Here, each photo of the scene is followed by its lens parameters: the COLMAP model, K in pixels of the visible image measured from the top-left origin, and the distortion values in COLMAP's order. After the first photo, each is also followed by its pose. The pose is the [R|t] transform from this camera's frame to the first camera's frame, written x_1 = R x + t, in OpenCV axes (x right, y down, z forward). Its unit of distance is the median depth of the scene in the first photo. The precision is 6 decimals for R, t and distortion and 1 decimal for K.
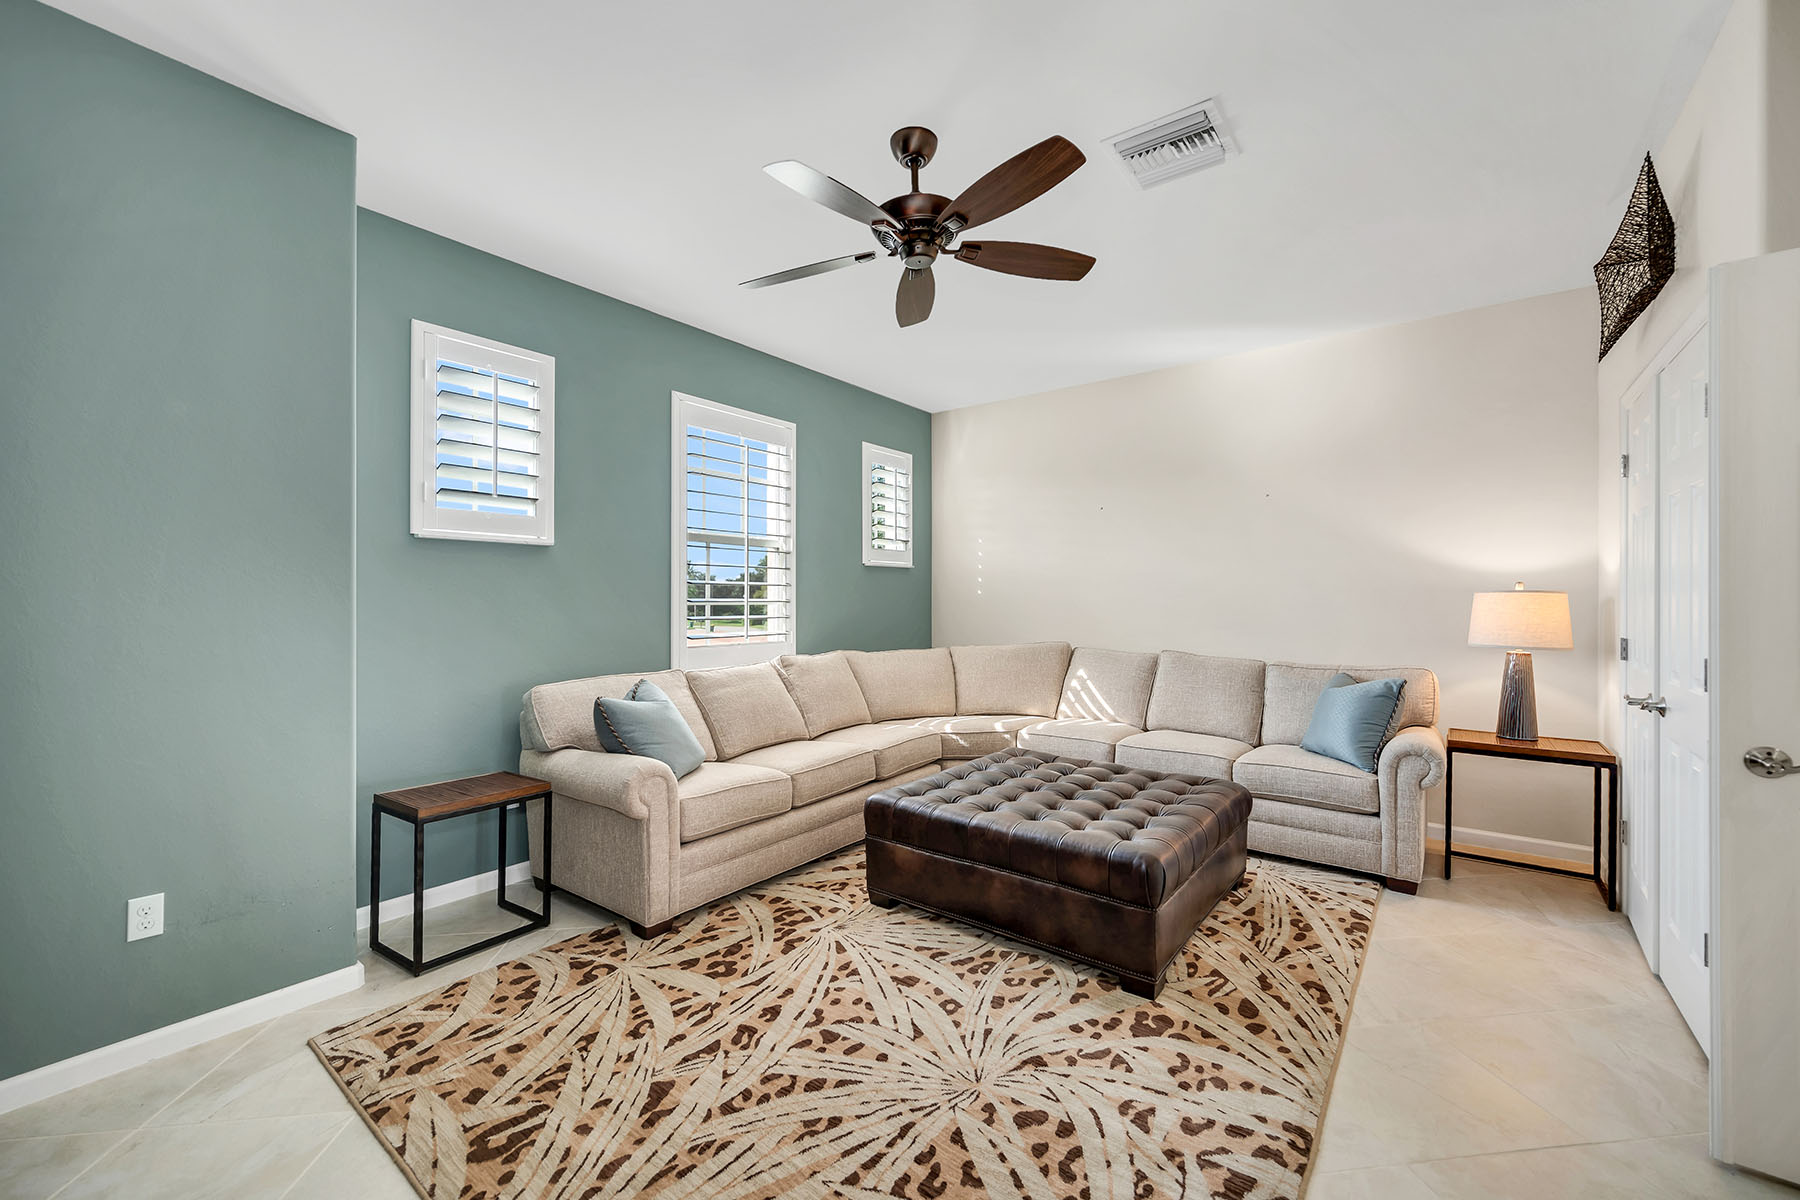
lens RADIAL K [[719.1, 0, 897.3], [0, 719.1, 593.7], [0, 0, 1]] dist [-0.000537, -0.000185]
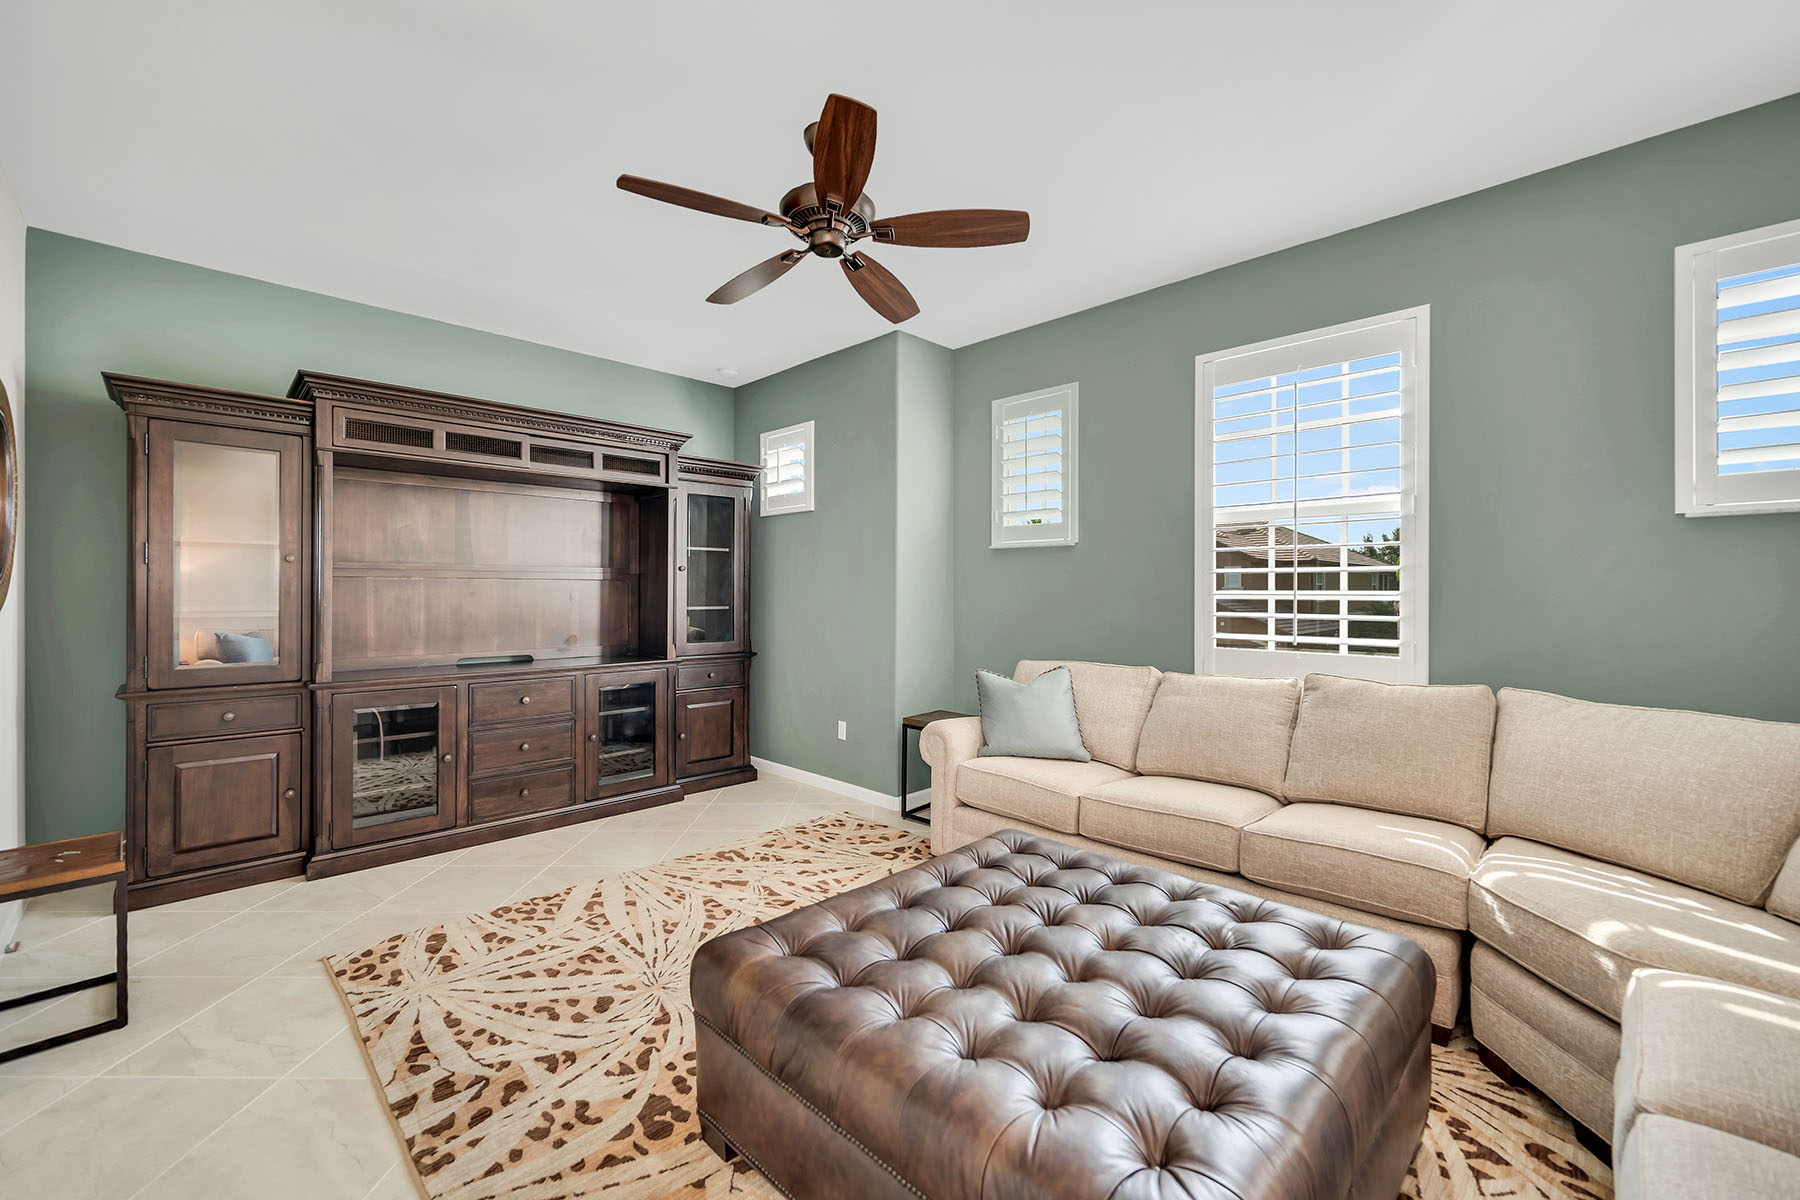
lens RADIAL K [[719.1, 0, 897.3], [0, 719.1, 593.7], [0, 0, 1]] dist [-0.000537, -0.000185]
pose [[-0.119857, 0.006517, -0.992770, 1.269585], [0.007019, 0.999959, 0.005717, 0.006015], [0.992766, -0.006283, -0.119898, 1.543837]]
